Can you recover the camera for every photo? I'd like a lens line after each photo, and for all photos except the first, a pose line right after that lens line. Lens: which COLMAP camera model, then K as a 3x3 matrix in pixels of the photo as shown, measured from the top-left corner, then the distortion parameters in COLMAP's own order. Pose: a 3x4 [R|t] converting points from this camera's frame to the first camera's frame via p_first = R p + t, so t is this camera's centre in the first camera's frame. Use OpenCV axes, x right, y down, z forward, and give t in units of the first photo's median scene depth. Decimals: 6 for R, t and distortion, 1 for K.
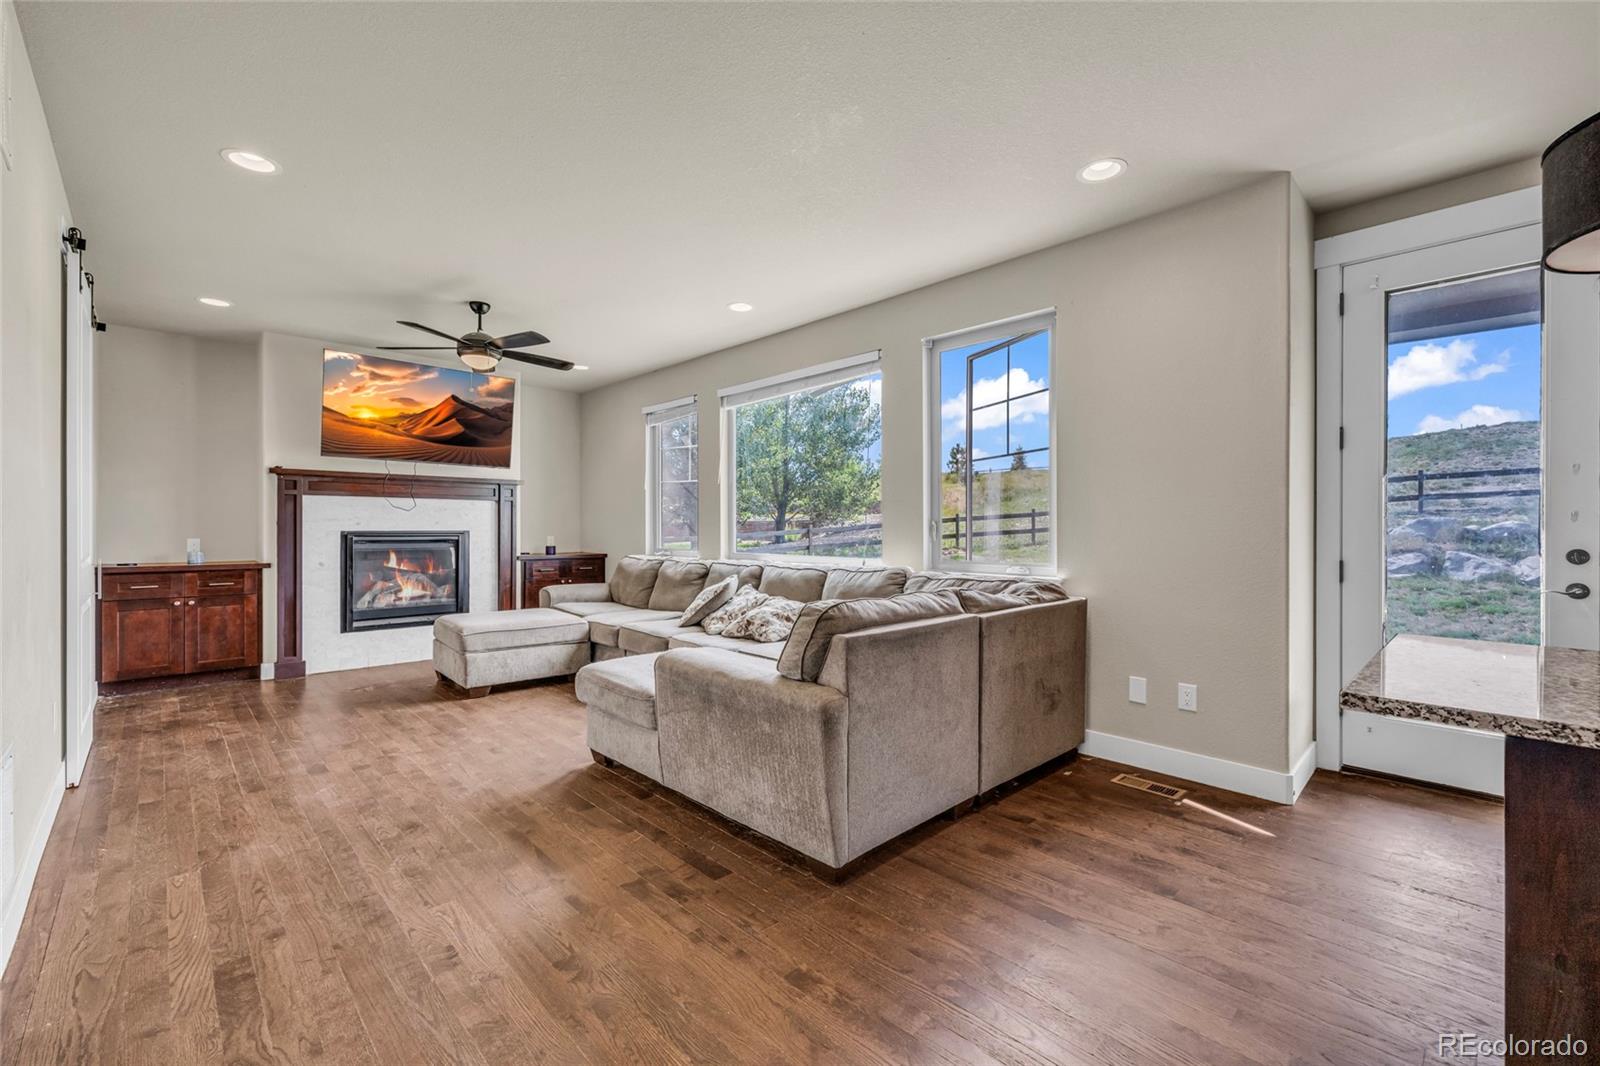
lens RADIAL K [[673.6, 0, 804.6], [0, 673.6, 532.2], [0, 0, 1]] dist [0.000556, 0.000775]
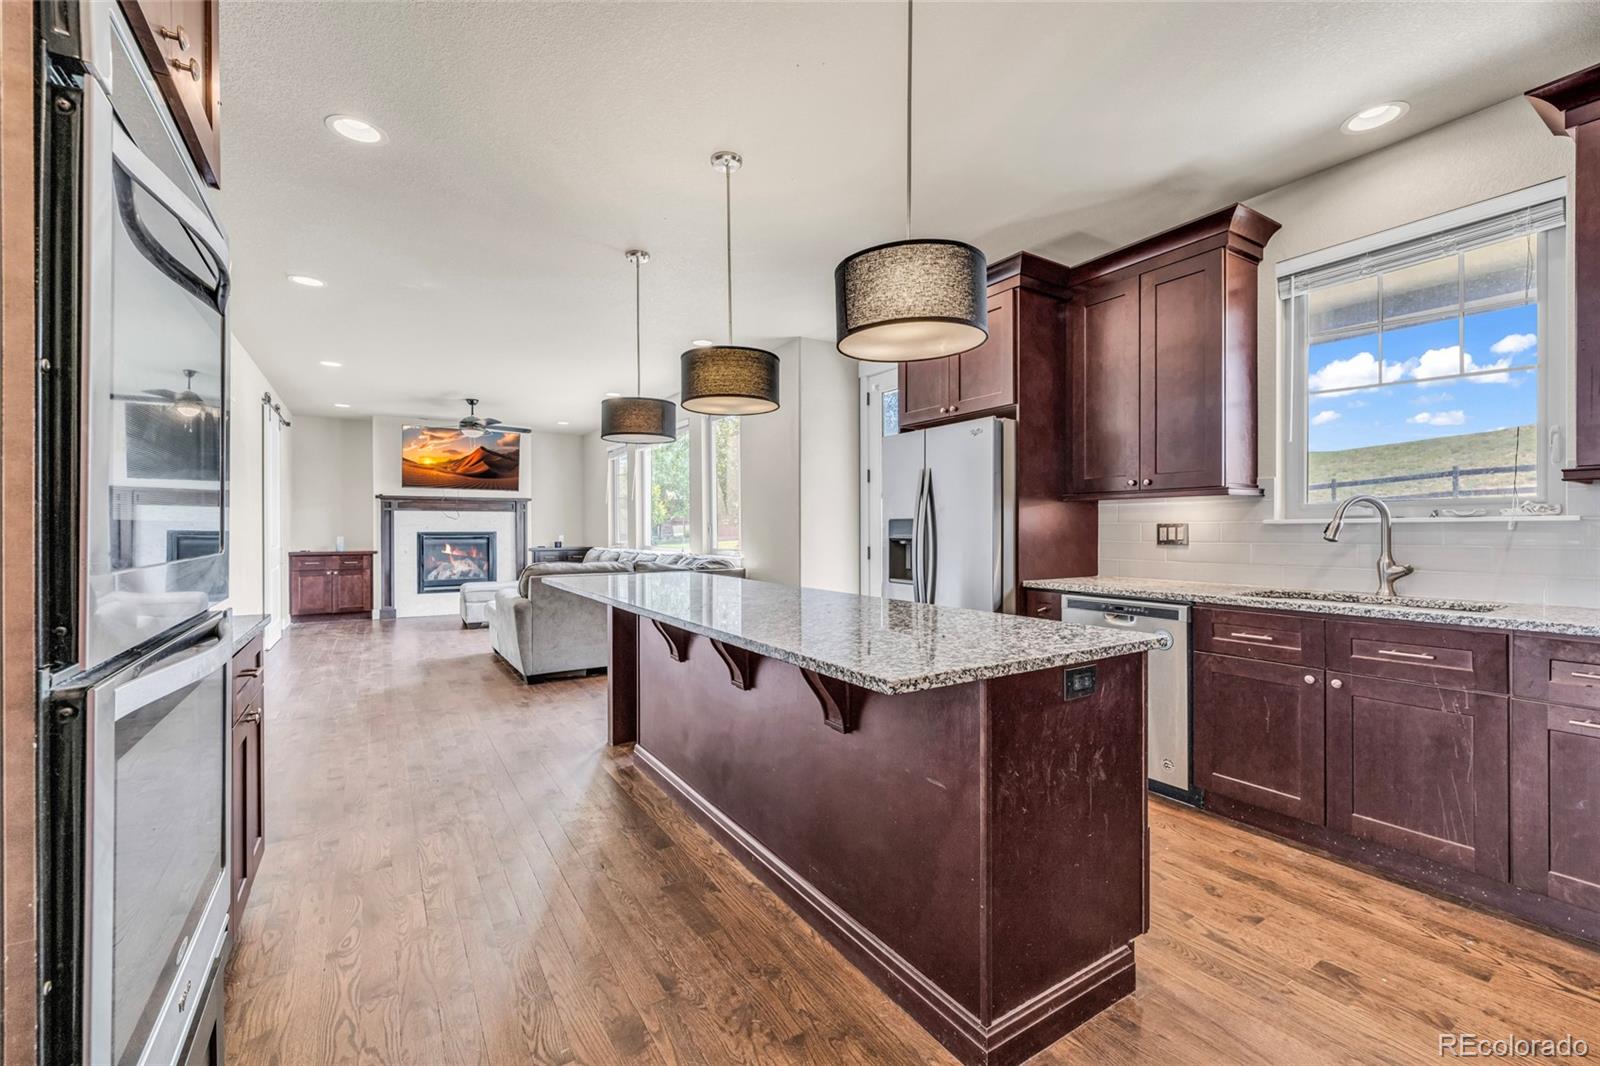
lens RADIAL K [[668.4, 0, 806.7], [0, 668.4, 532.3], [0, 0, 1]] dist [0.001433, 0.000731]
pose [[0.981151, -0.003030, -0.193218, 0.586134], [0.003169, 0.999995, 0.000409, 0.001740], [0.193216, -0.001014, 0.981156, -0.439494]]
